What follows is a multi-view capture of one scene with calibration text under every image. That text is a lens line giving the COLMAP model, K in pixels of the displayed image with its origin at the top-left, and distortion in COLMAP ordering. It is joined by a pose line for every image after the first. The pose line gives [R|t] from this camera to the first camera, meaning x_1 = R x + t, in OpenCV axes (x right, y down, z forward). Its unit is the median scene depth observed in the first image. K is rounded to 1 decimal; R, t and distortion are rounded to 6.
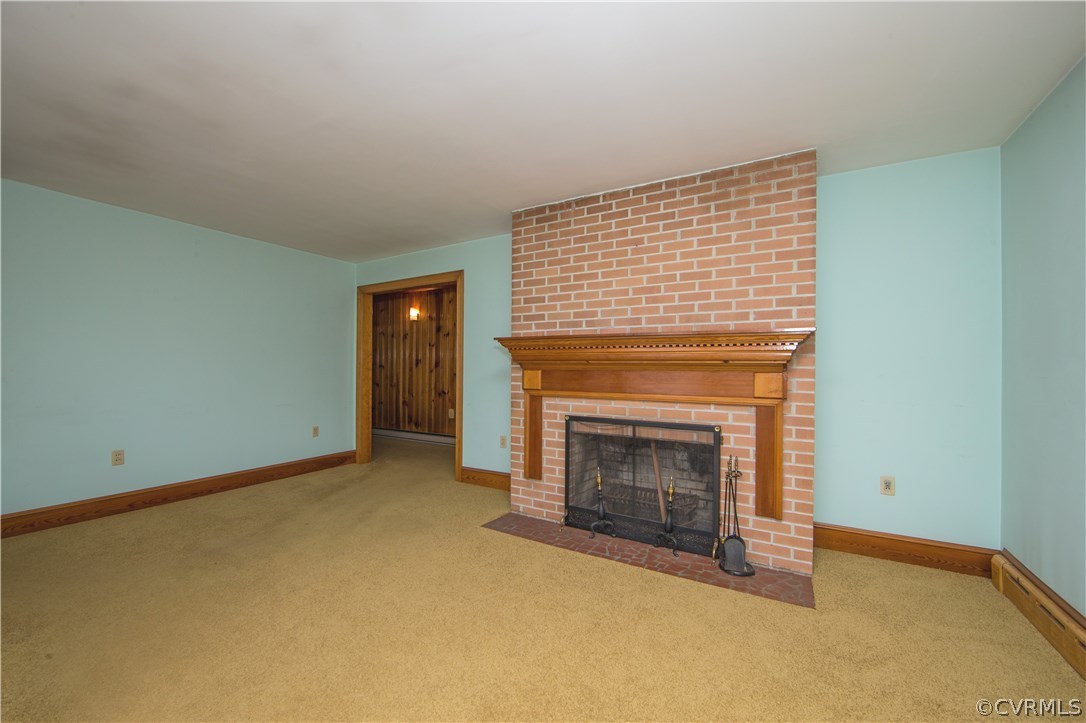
lens RADIAL K [[425.0, 0, 577.3], [0, 425.0, 372.0], [0, 0, 1]] dist [-0.011716, -0.000363]
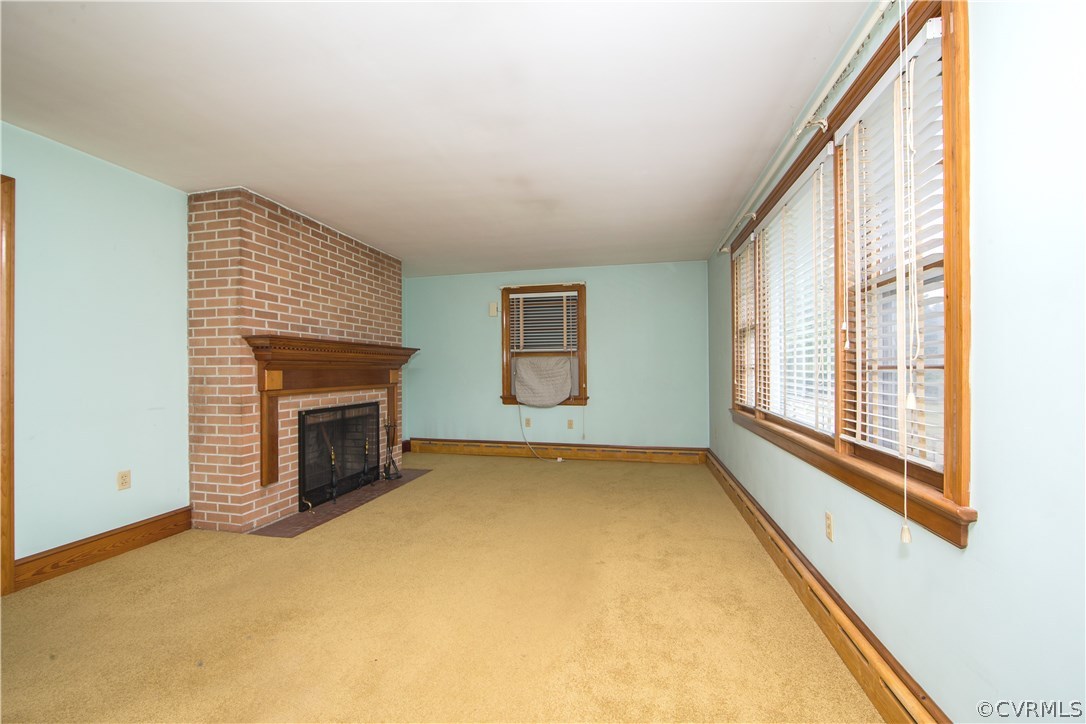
lens RADIAL K [[425.0, 0, 548.6], [0, 425.0, 365.2], [0, 0, 1]] dist [-0.011716, -0.000363]
pose [[-0.287525, -0.000367, 0.957773, -1.251744], [0.004892, 0.999986, 0.001851, -0.015206], [-0.957761, 0.005217, -0.287519, 0.703491]]
